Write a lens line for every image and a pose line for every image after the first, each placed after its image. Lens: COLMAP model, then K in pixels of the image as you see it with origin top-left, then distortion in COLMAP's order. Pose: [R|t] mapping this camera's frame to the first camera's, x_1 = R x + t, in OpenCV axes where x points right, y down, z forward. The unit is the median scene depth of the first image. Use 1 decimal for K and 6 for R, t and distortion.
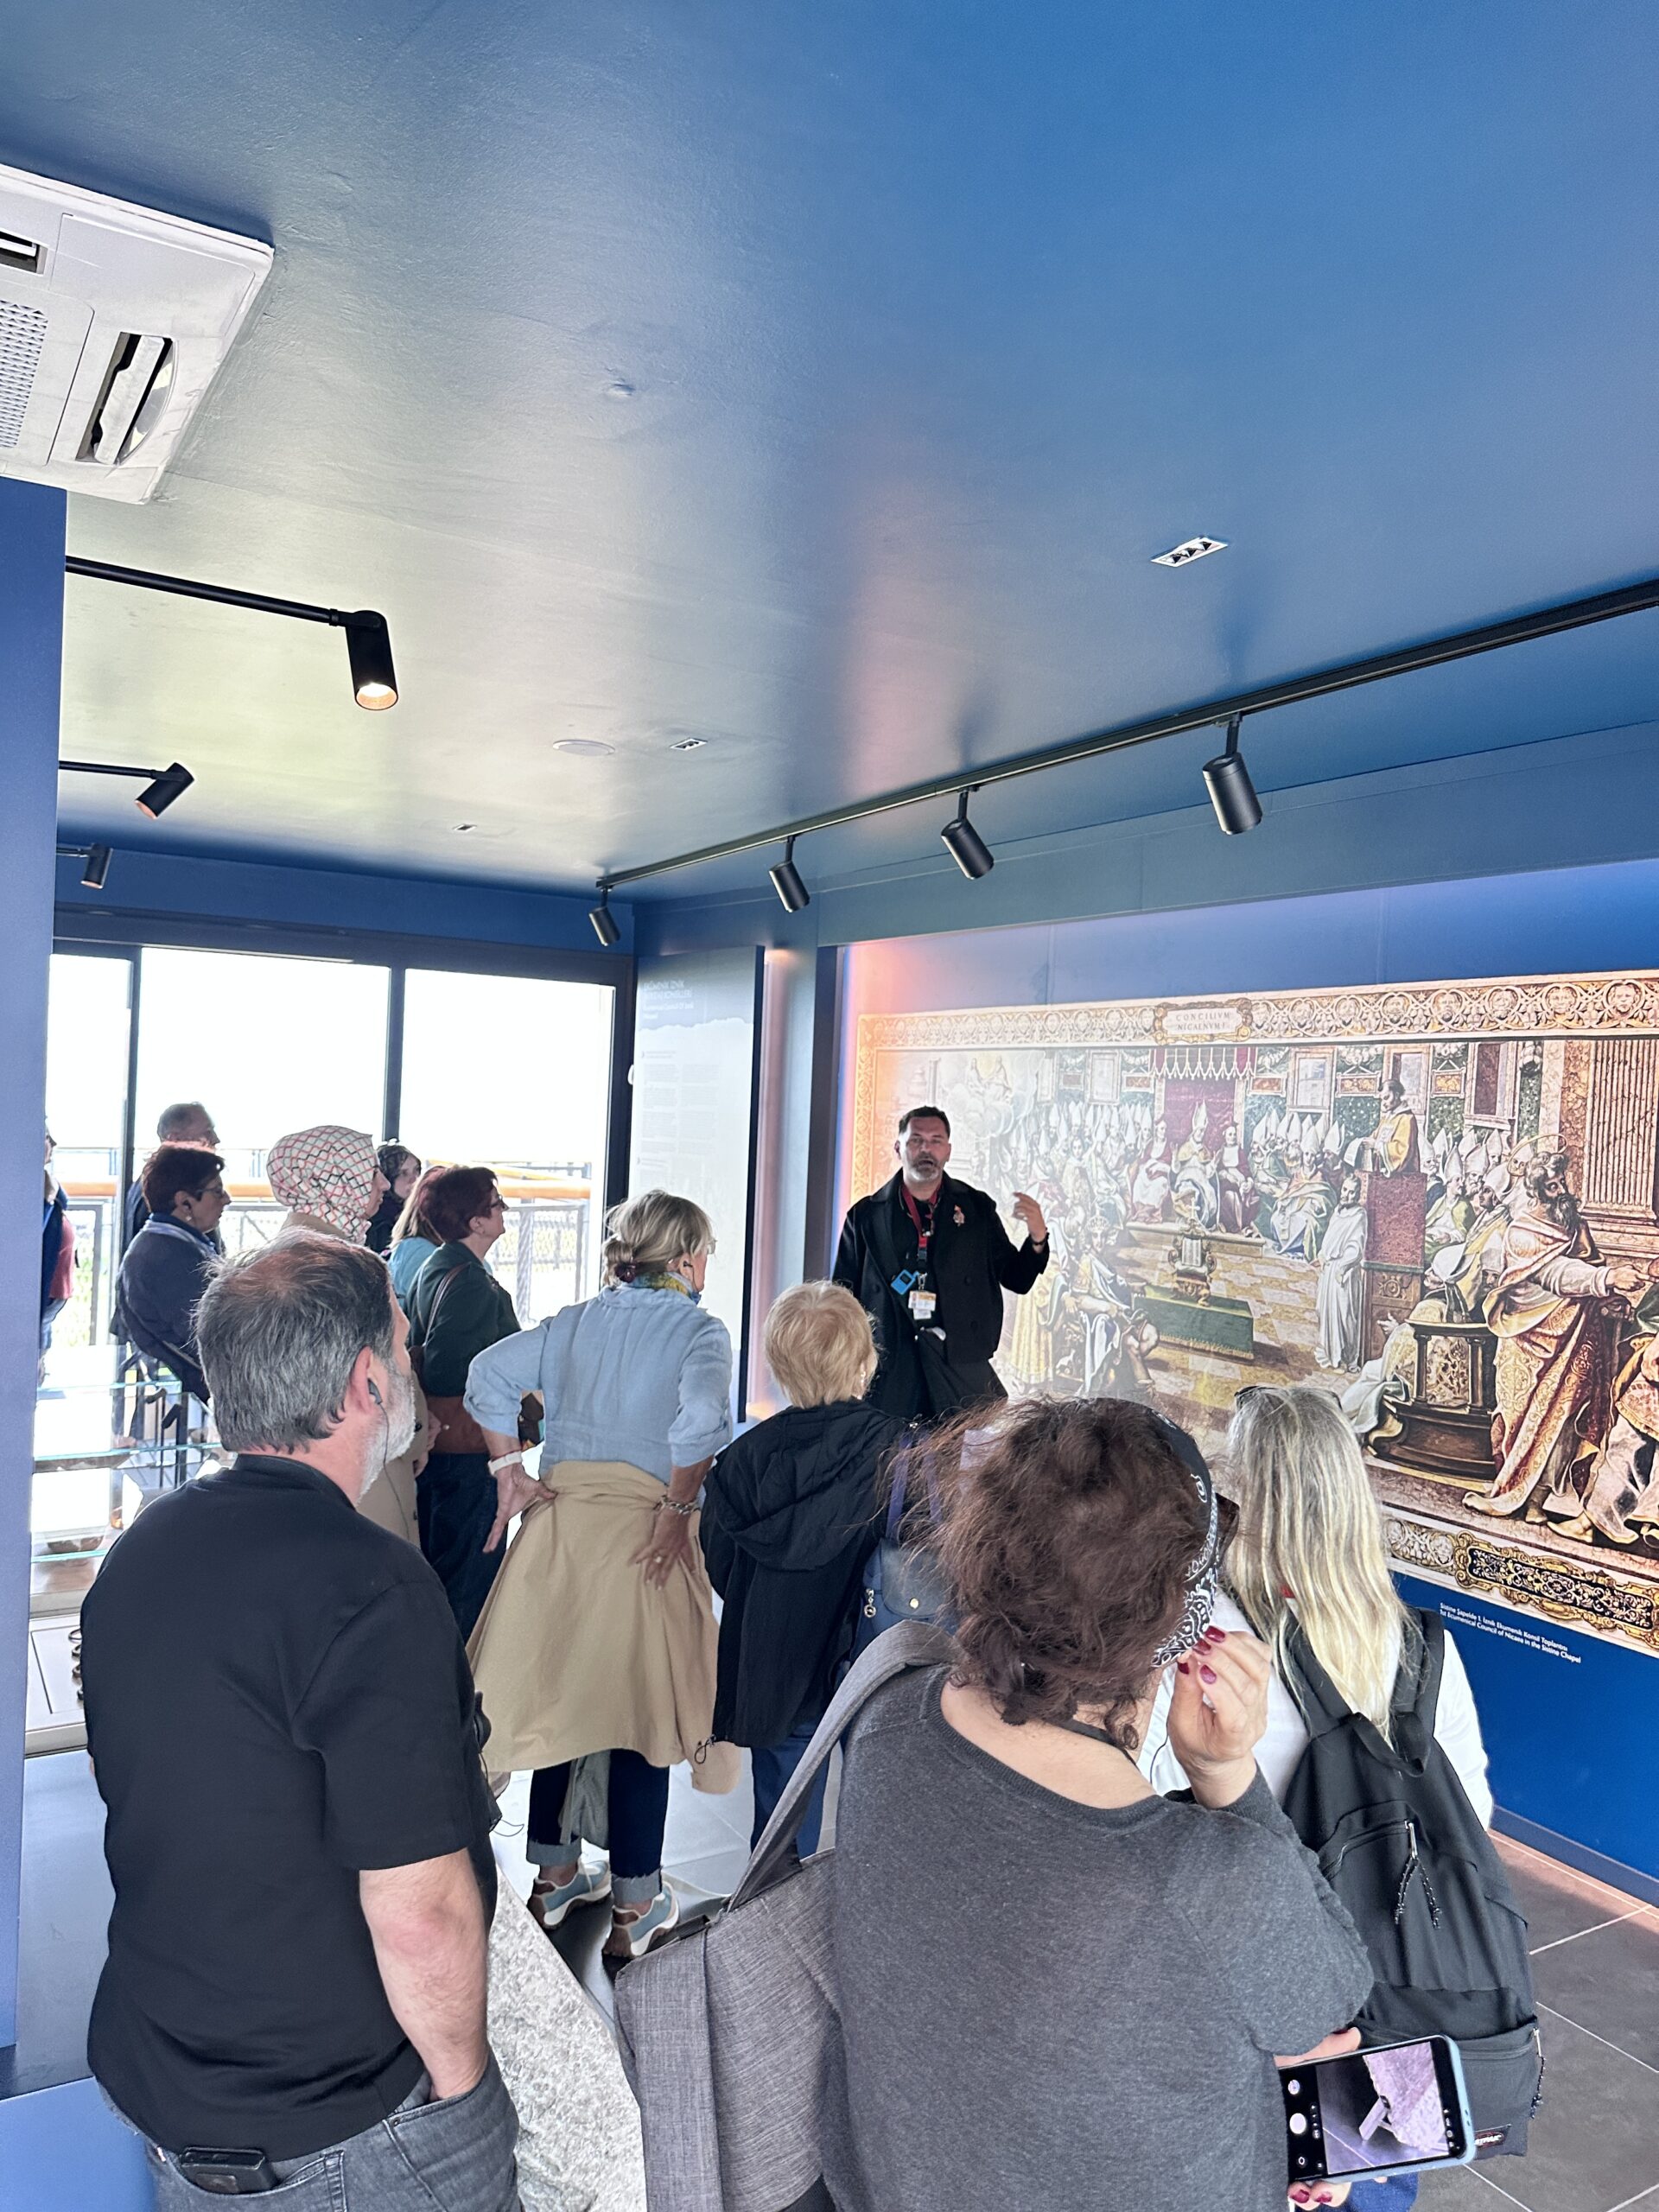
lens RADIAL K [[1553.9, 0, 825.6], [0, 1553.9, 1097.1], [0, 0, 1]] dist [-0.002959, -0.001182]
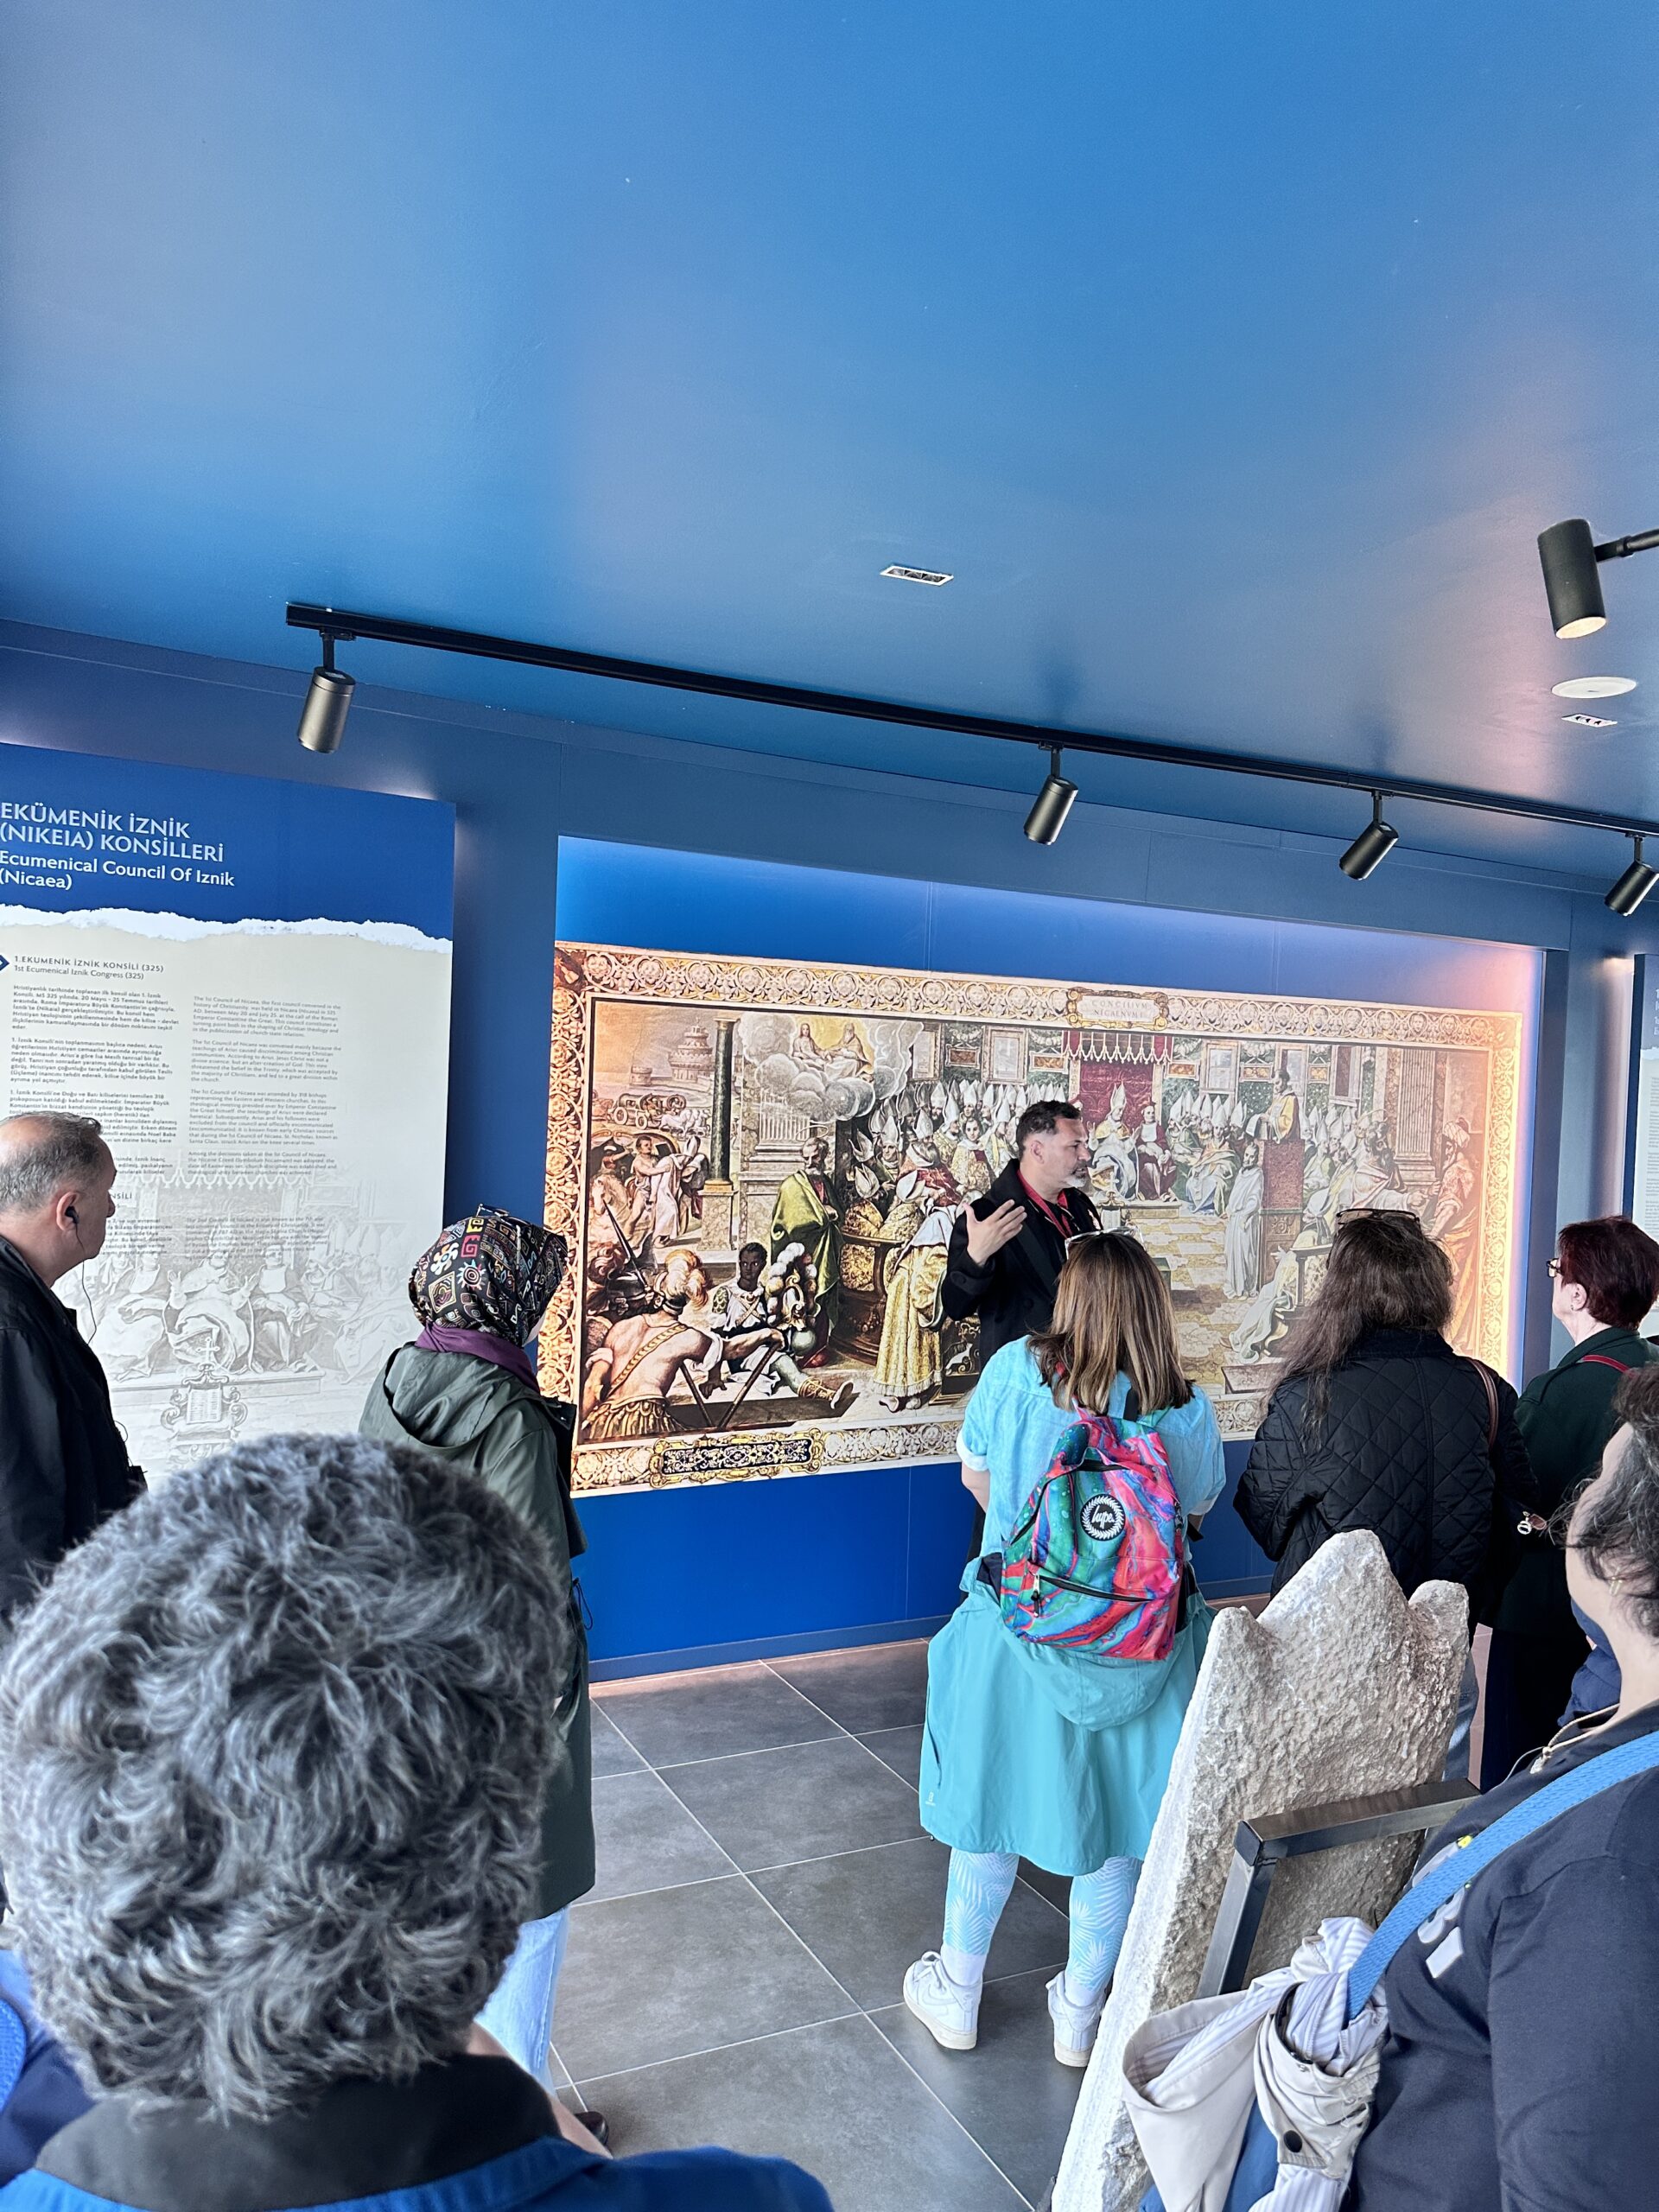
lens RADIAL K [[1553.9, 0, 826.3], [0, 1553.9, 1124.3], [0, 0, 1]] dist [-0.002959, -0.001182]
pose [[0.091061, -0.042719, 0.994929, -0.913011], [-0.028447, 0.998560, 0.045479, -0.012638], [-0.995439, -0.032445, 0.089715, 1.175639]]
